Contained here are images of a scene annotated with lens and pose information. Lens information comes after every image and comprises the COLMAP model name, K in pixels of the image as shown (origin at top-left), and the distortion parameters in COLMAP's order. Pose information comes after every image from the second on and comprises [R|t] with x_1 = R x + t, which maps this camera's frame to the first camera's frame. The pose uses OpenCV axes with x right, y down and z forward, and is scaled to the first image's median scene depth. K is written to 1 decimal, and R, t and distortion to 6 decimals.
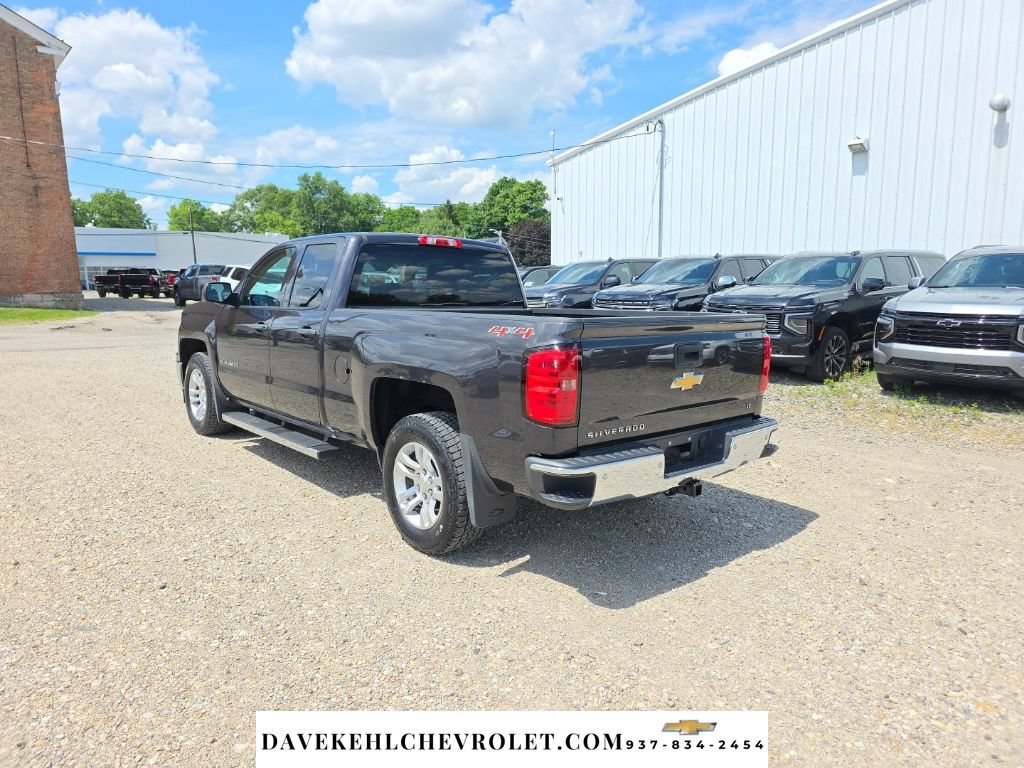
lens RADIAL K [[697.4, 0, 516.9], [0, 697.4, 390.0], [0, 0, 1]] dist [0.045036, -0.036249]
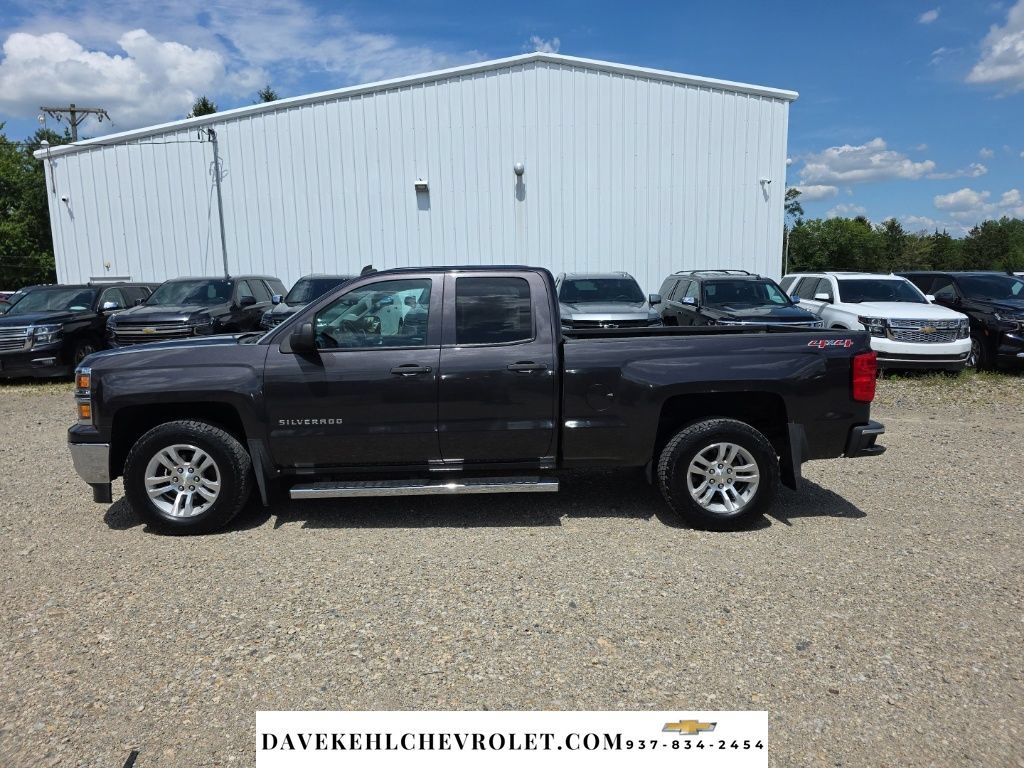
lens RADIAL K [[684.5, 0, 525.1], [0, 684.5, 382.7], [0, 0, 1]] dist [0.038409, 0.000023]
pose [[0.636834, -0.113979, 0.762530, -0.644226], [0.133625, 0.990362, 0.036436, -0.059332], [-0.759333, 0.078689, 0.645926, 0.245160]]
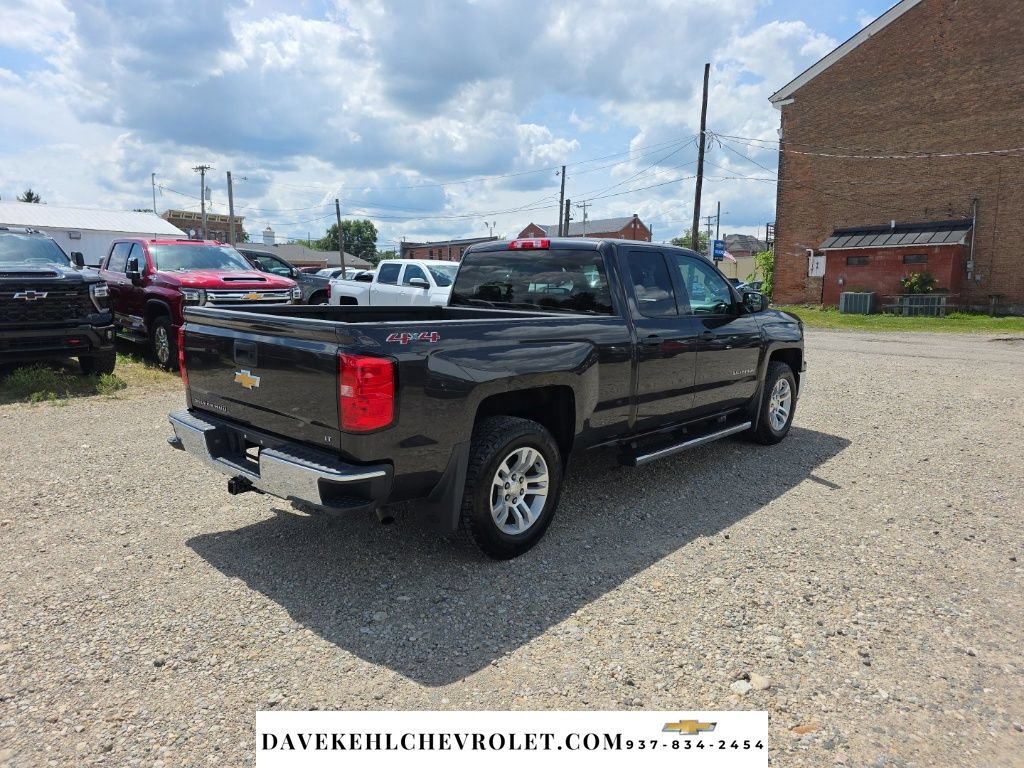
lens RADIAL K [[697.6, 0, 512.0], [0, 697.6, 384.0], [0, 0, 1]] dist [0.046837, -0.038517]
pose [[0.096002, 0.130075, -0.986846, 0.612634], [-0.152845, 0.981593, 0.114514, -0.090712], [0.983576, 0.139841, 0.114116, 0.607156]]
